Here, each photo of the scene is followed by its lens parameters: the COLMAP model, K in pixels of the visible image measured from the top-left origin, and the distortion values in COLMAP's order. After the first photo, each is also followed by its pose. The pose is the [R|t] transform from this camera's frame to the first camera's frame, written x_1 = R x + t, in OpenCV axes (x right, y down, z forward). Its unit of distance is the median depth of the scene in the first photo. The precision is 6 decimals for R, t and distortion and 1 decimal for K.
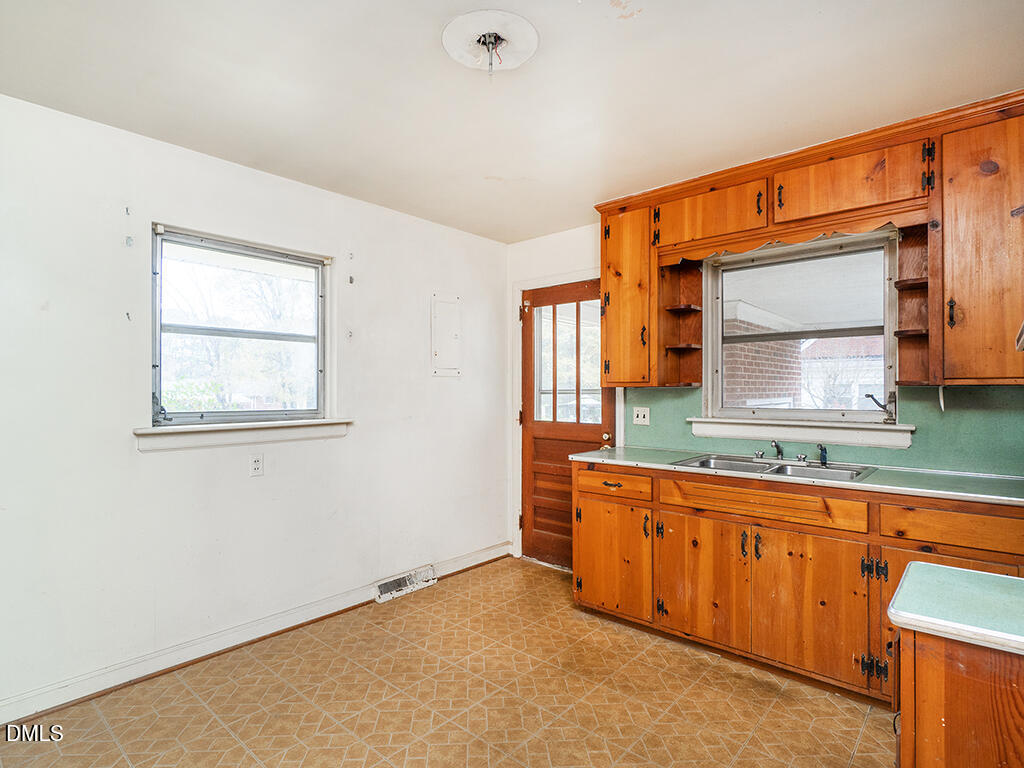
lens RADIAL K [[550.6, 0, 511.9], [0, 550.6, 386.8], [0, 0, 1]] dist [0.001628, 0.000086]
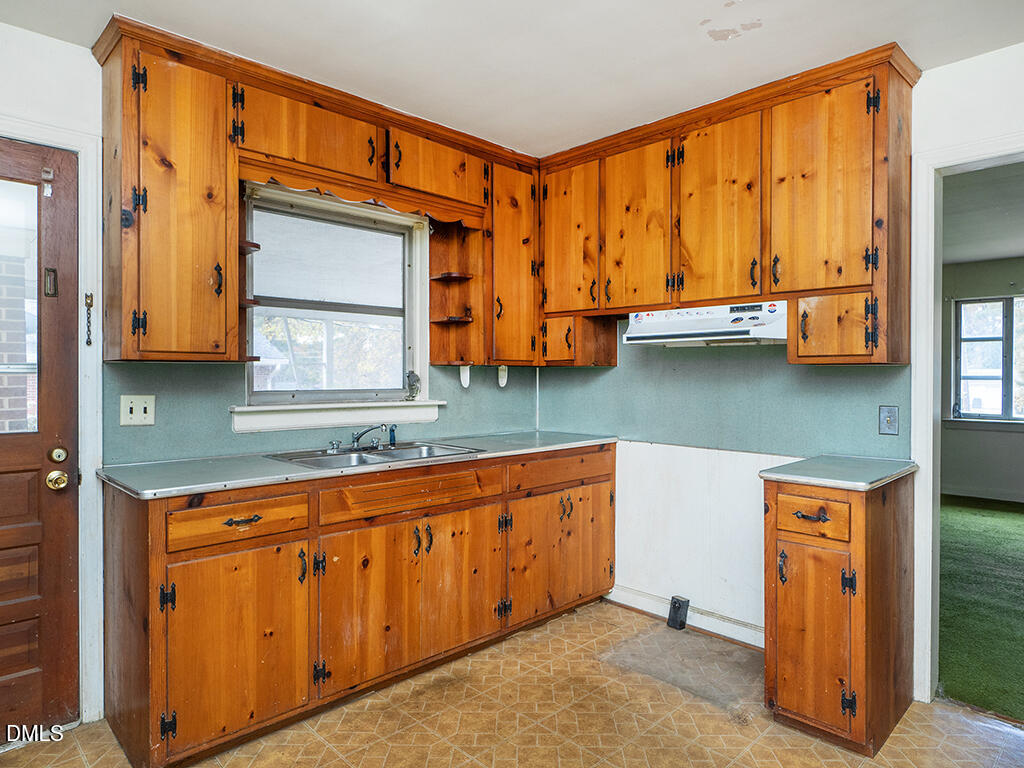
lens RADIAL K [[631.7, 0, 512.2], [0, 631.7, 381.2], [0, 0, 1]] dist [-0.007483, -0.000490]
pose [[0.071390, -0.003487, 0.997442, -0.537135], [-0.003665, 0.999986, 0.003758, 0.023238], [-0.997442, -0.003924, 0.071376, 0.728182]]
